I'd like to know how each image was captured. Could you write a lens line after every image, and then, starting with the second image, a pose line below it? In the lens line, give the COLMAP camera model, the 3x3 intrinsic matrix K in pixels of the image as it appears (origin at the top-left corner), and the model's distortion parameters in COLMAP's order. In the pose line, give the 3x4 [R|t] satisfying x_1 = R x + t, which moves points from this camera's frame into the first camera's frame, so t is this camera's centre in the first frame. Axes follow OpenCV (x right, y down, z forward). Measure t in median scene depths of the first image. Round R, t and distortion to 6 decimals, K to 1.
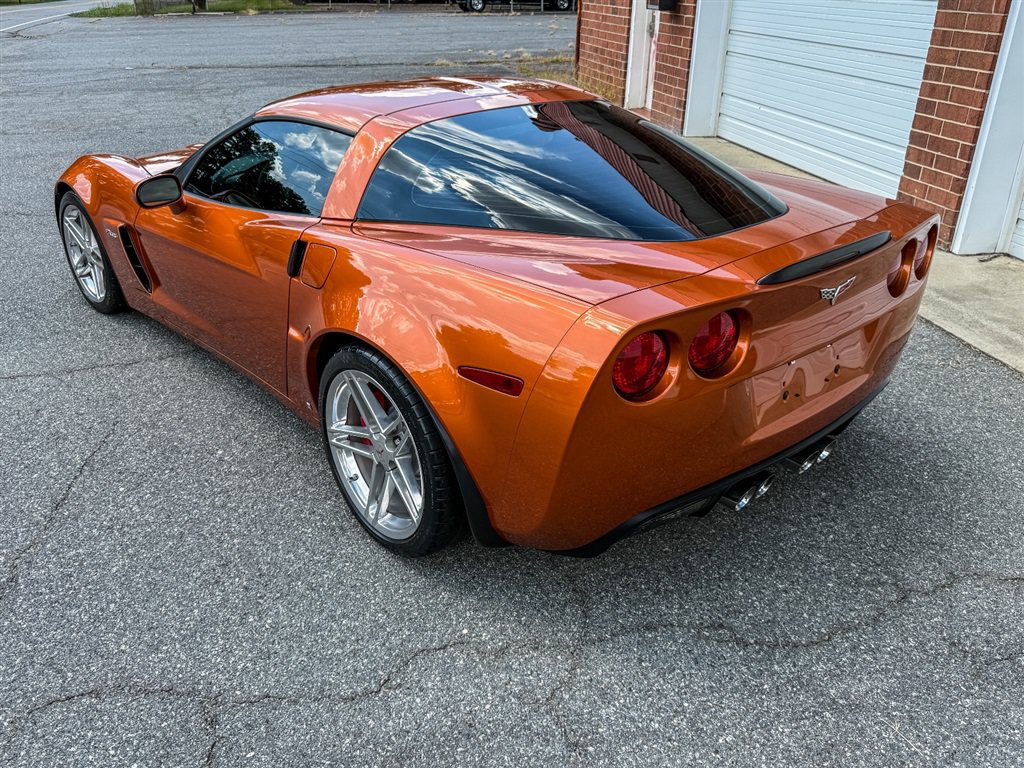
lens RADIAL K [[851.1, 0, 512.0], [0, 851.1, 384.0], [0, 0, 1]] dist [0.129475, -0.242365]
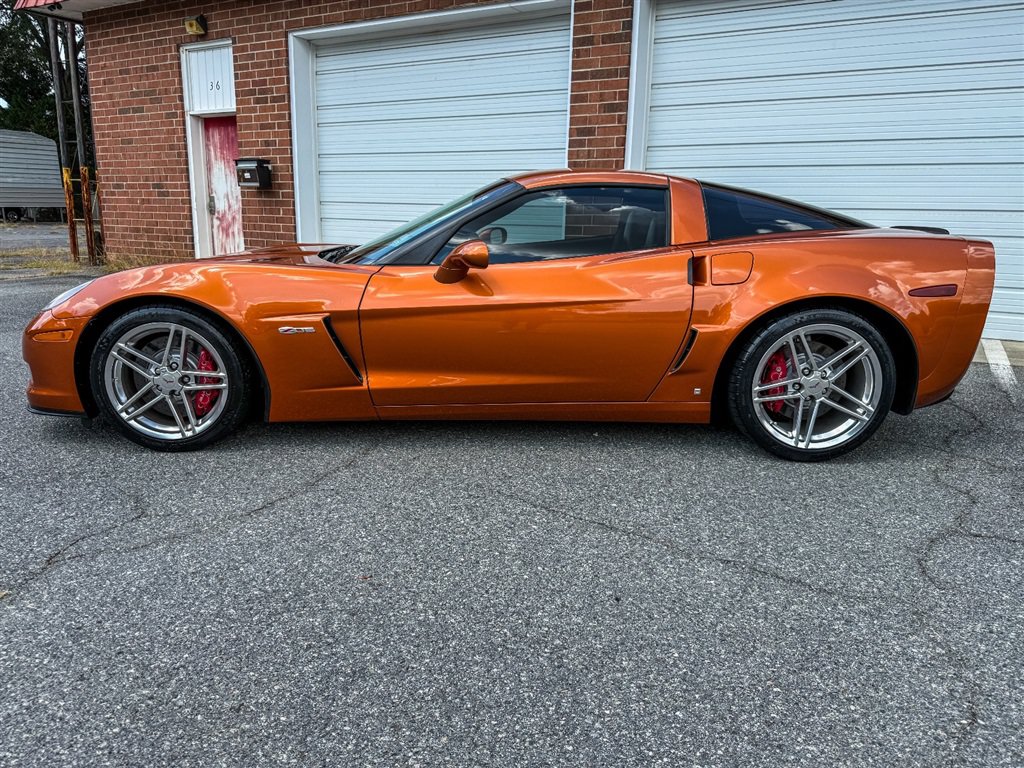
lens RADIAL K [[736.7, 0, 512.0], [0, 736.7, 384.0], [0, 0, 1]] dist [0.023688, -0.031123]
pose [[0.666112, -0.166826, 0.726955, -0.445239], [0.310426, 0.948245, -0.066836, 0.001265], [-0.678181, 0.270186, 0.683425, 0.165881]]
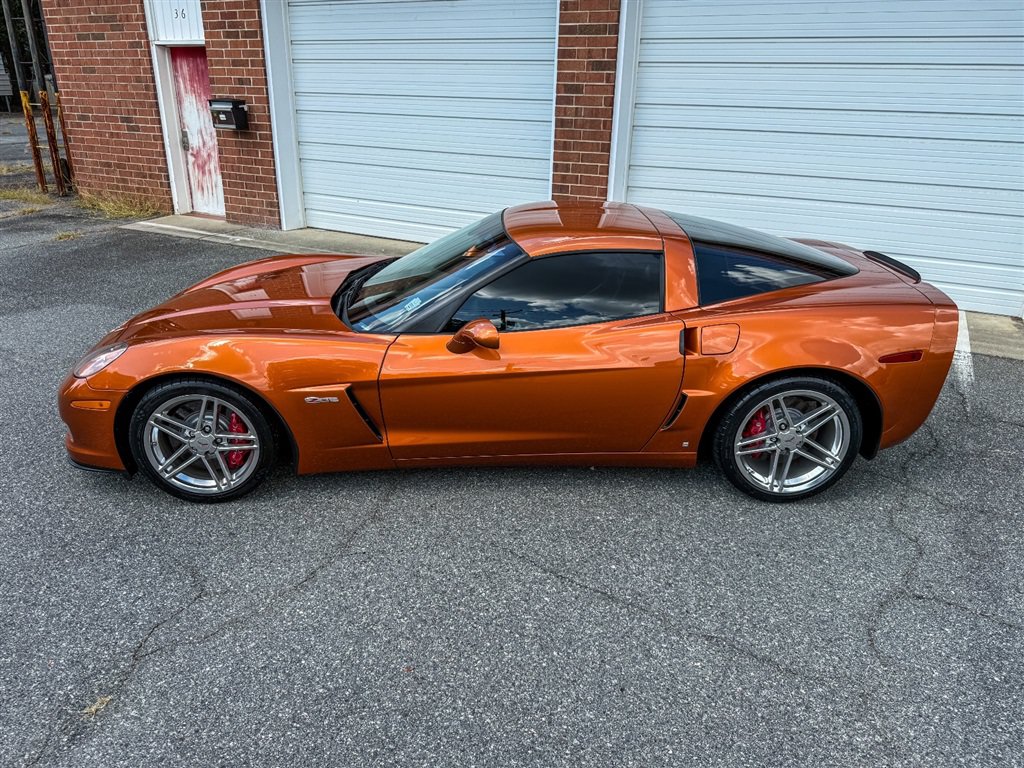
lens RADIAL K [[736.7, 0, 512.0], [0, 736.7, 384.0], [0, 0, 1]] dist [0.023688, -0.031123]
pose [[0.639522, -0.288797, 0.712466, -0.461339], [0.320950, 0.942428, 0.093922, -0.099675], [-0.698572, 0.168601, 0.695392, 0.130108]]
